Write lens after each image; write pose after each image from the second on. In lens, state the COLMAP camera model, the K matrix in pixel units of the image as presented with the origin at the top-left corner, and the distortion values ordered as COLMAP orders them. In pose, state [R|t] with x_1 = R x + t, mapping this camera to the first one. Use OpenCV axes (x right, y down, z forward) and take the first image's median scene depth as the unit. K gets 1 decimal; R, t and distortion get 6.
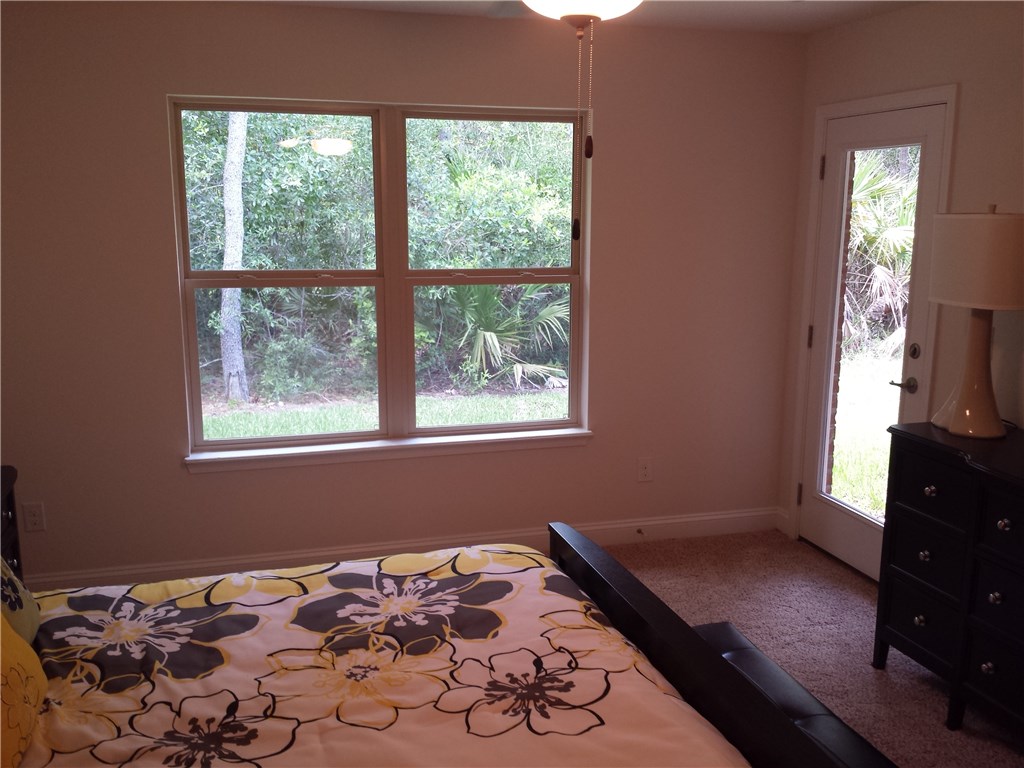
lens RADIAL K [[968.0, 0, 512.1], [0, 968.0, 382.2], [0, 0, 1]] dist [0.031558, 0.000000]
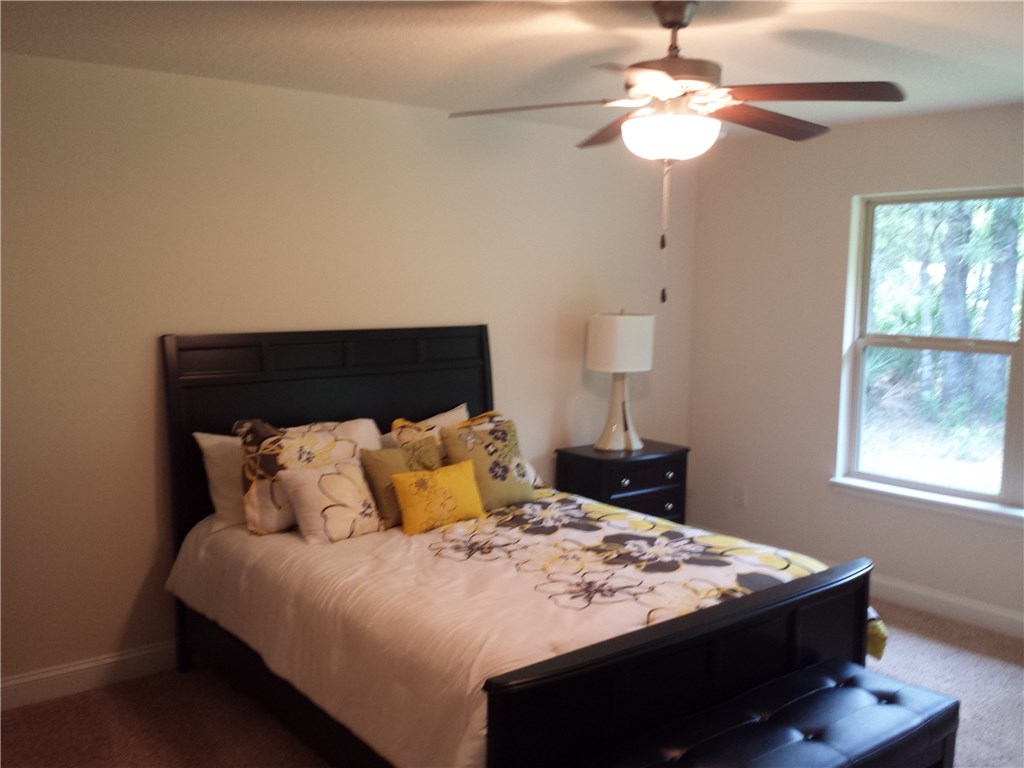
lens RADIAL K [[968.0, 0, 510.3], [0, 968.0, 385.4], [0, 0, 1]] dist [0.031558, 0.000000]
pose [[0.384160, 0.110087, -0.916680, 1.161538], [-0.174884, 0.983568, 0.044830, -0.042031], [0.906552, 0.143091, 0.397100, 0.188910]]
